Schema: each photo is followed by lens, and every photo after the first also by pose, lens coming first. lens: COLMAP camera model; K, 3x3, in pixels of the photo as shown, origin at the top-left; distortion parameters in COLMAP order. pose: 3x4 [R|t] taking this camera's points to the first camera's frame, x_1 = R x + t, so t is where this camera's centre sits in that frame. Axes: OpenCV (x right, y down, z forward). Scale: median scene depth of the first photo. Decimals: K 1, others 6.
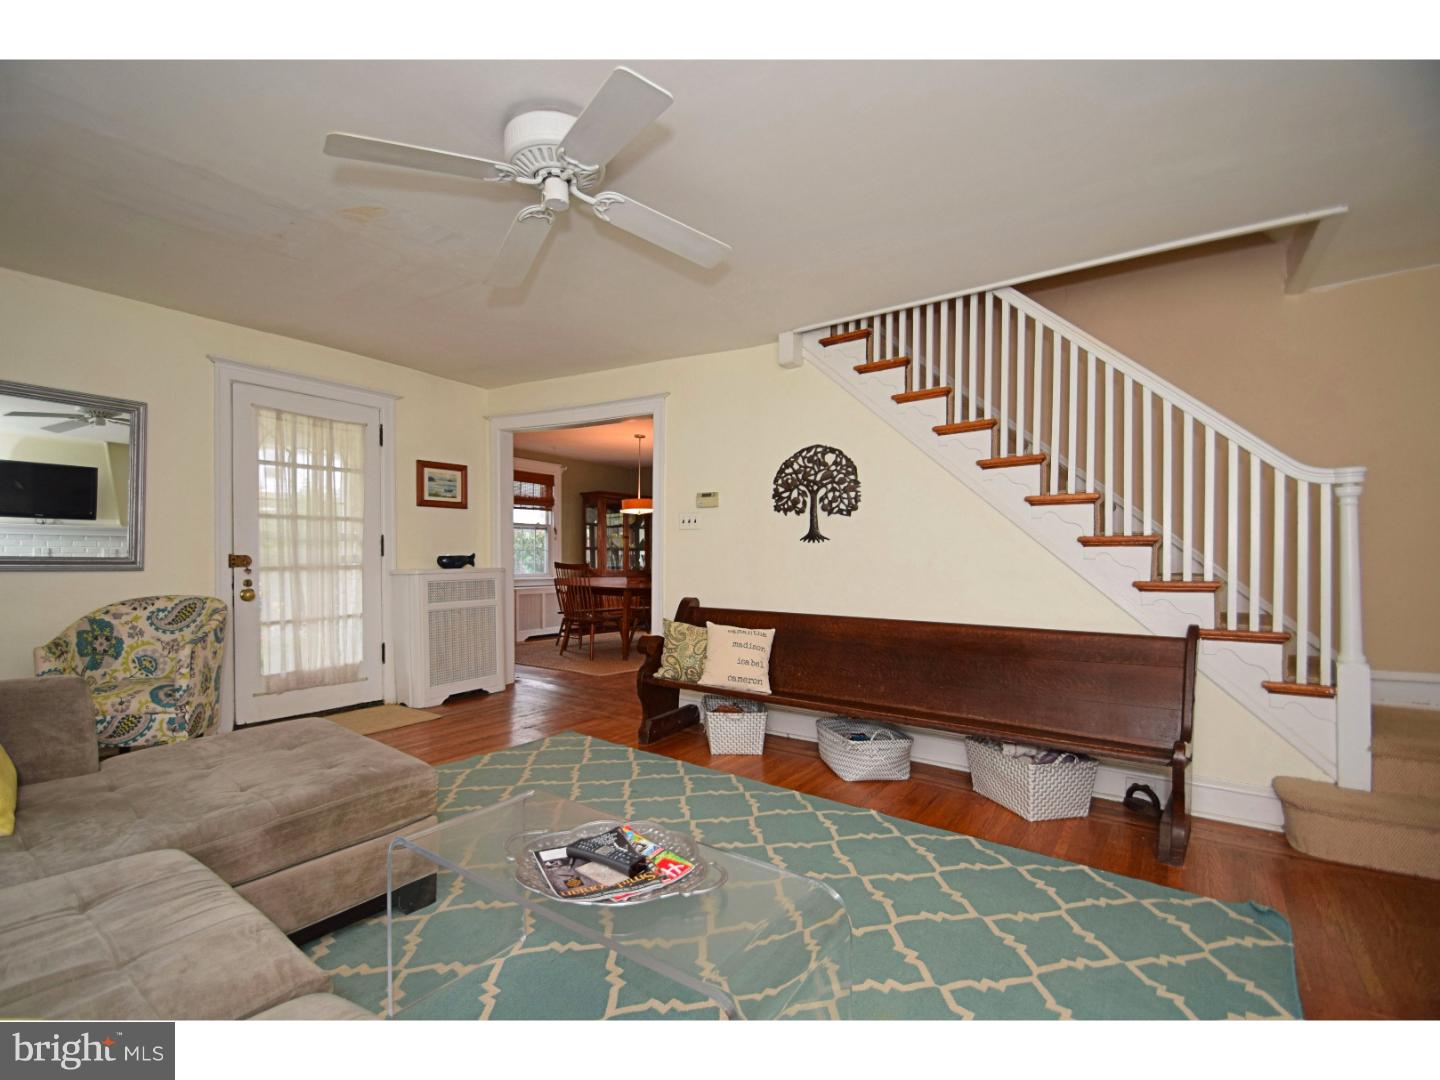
lens RADIAL K [[658.5, 0, 712.7], [0, 658.5, 551.7], [0, 0, 1]] dist [0.005401, -0.007726]
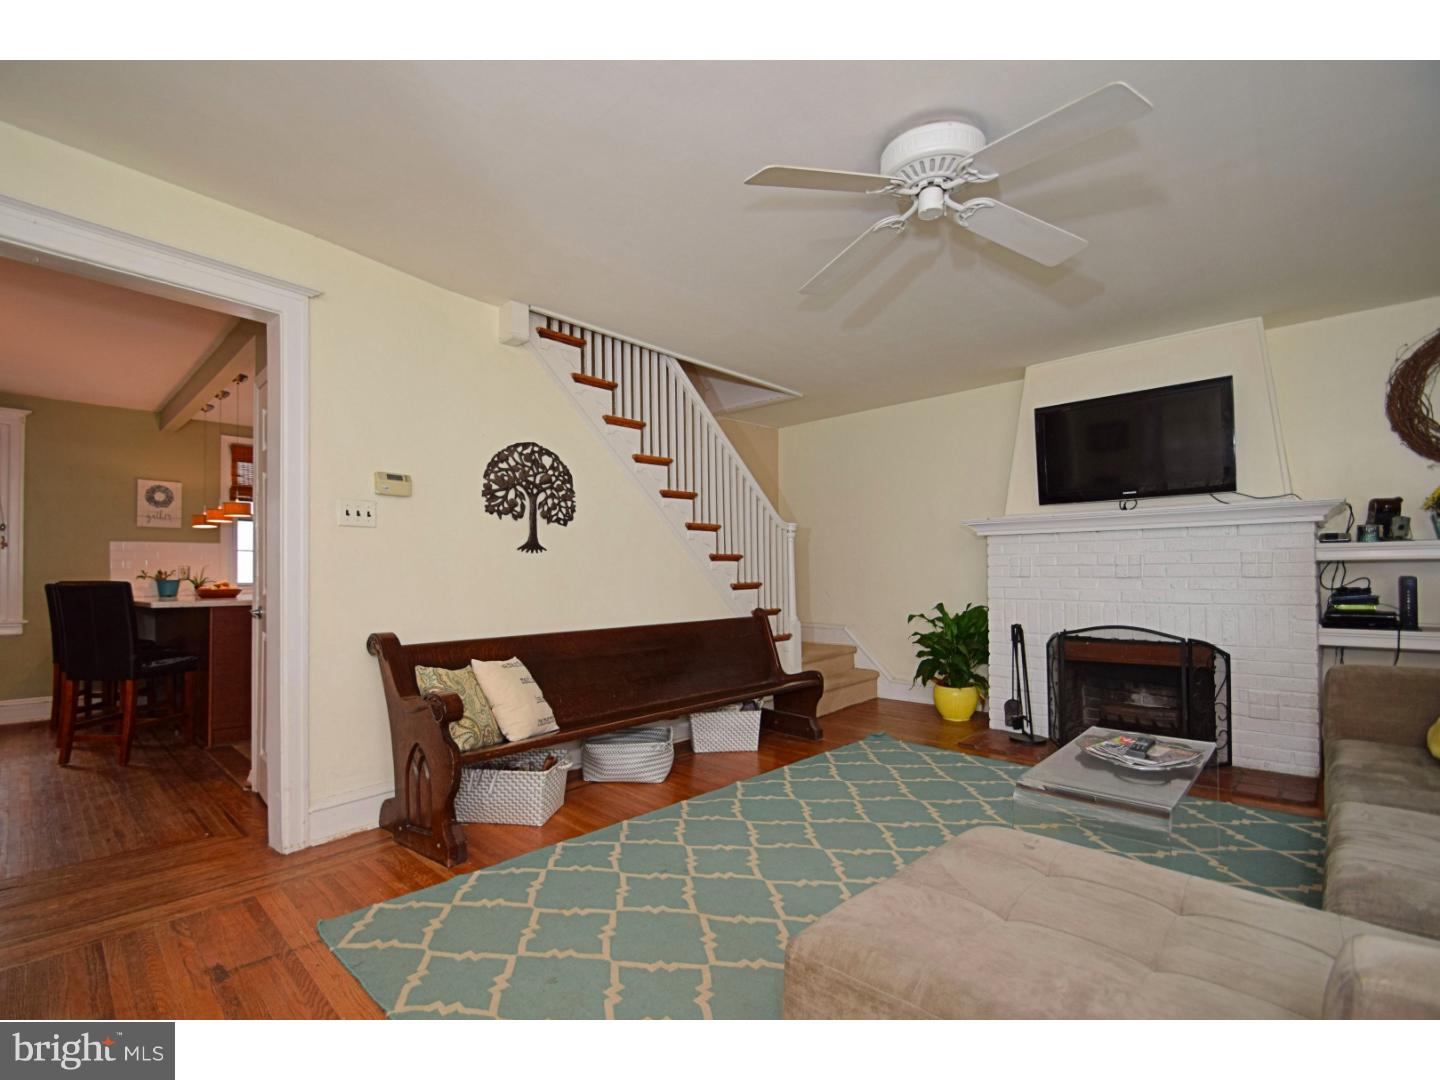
lens RADIAL K [[658.5, 0, 697.6], [0, 658.5, 559.8], [0, 0, 1]] dist [0.005401, -0.007726]
pose [[0.138004, 0.012093, 0.990358, -0.693956], [-0.001855, 0.999927, -0.011951, 0.005424], [-0.990430, -0.000188, 0.138016, 0.666572]]
